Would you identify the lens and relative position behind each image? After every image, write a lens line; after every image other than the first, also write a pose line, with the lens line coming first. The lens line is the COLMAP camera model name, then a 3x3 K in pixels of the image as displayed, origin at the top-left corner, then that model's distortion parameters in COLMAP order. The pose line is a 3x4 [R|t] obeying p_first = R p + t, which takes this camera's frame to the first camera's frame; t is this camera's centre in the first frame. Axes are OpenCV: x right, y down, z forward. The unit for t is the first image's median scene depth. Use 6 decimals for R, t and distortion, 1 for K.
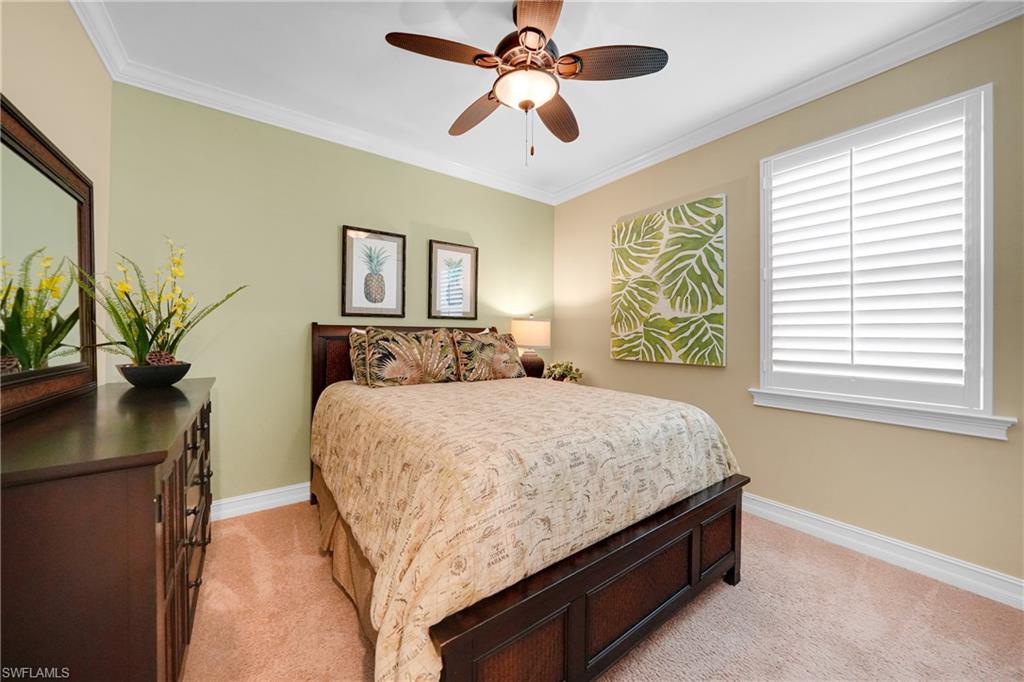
lens RADIAL K [[357.8, 0, 517.0], [0, 357.8, 332.9], [0, 0, 1]] dist [-0.023492, 0.000167]
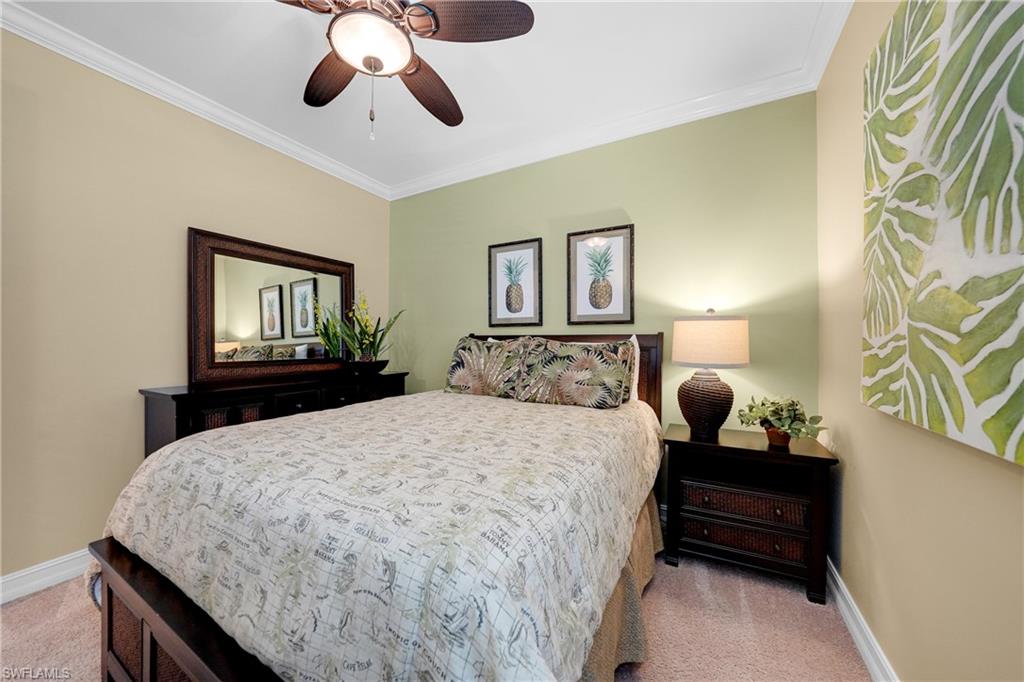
lens RADIAL K [[364.1, 0, 517.1], [0, 364.1, 338.0], [0, 0, 1]] dist [-0.014133, 0.000504]
pose [[0.412688, -0.016410, -0.910725, 0.549702], [0.001536, 0.999849, -0.017320, 0.006187], [0.910871, 0.005749, 0.412651, 0.574592]]
